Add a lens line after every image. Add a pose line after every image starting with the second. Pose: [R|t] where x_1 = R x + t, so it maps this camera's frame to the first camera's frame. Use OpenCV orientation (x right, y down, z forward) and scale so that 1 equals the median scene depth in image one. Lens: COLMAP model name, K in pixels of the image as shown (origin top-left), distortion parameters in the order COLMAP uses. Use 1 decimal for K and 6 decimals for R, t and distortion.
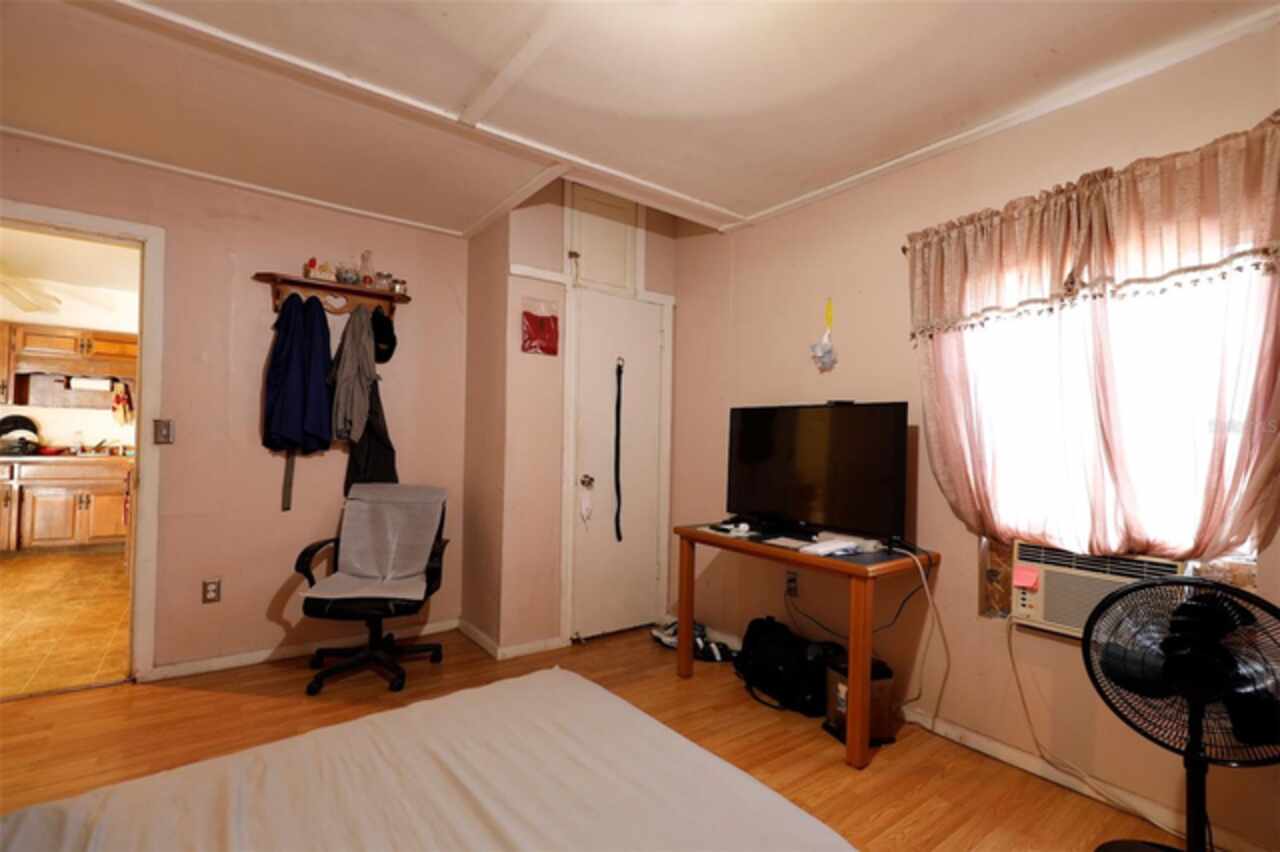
lens RADIAL K [[586.8, 0, 642.9], [0, 586.8, 429.8], [0, 0, 1]] dist [-0.036475, 0.005090]
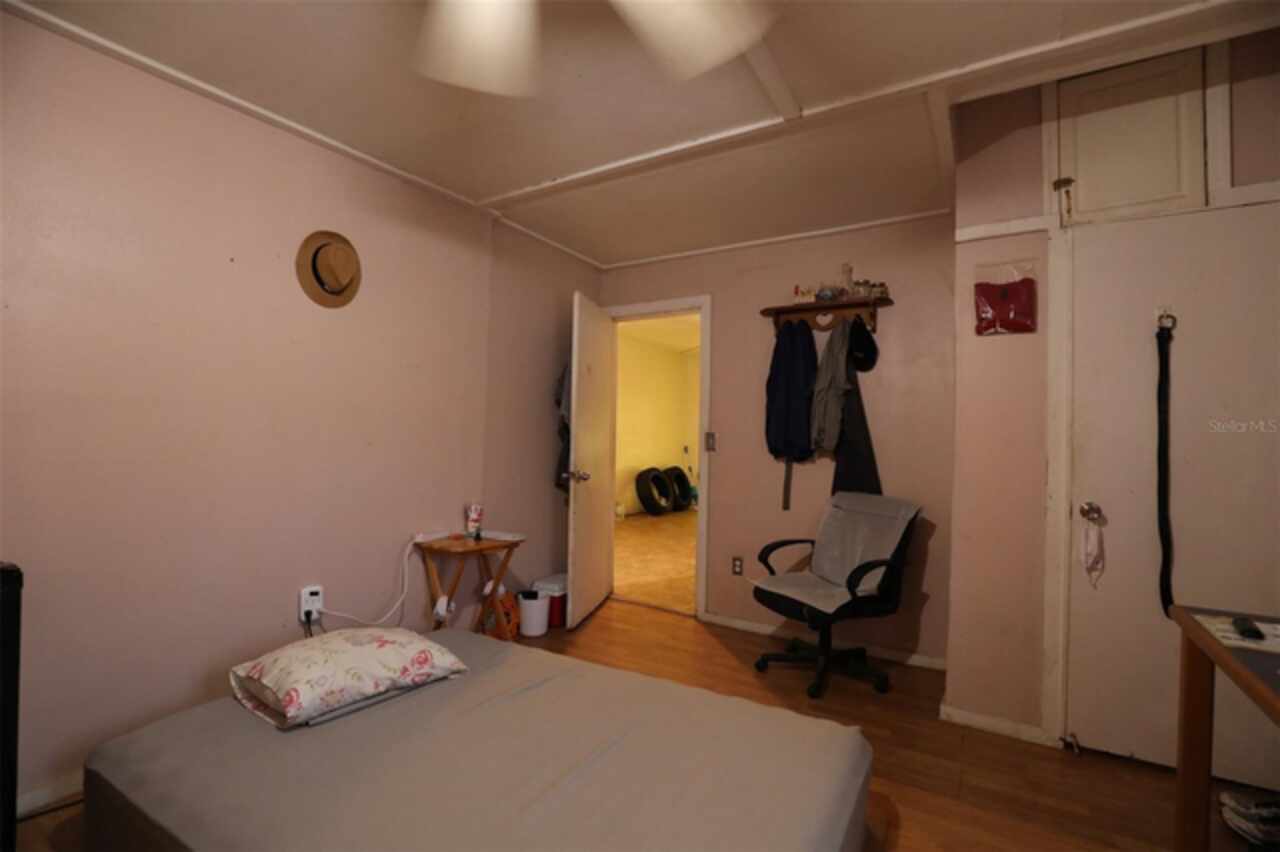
lens RADIAL K [[586.8, 0, 642.9], [0, 586.8, 429.8], [0, 0, 1]] dist [-0.036475, 0.005090]
pose [[0.337367, -0.027538, -0.940970, 0.369894], [0.003675, 0.999603, -0.027936, 0.011709], [0.941366, 0.005966, 0.337335, 0.323059]]
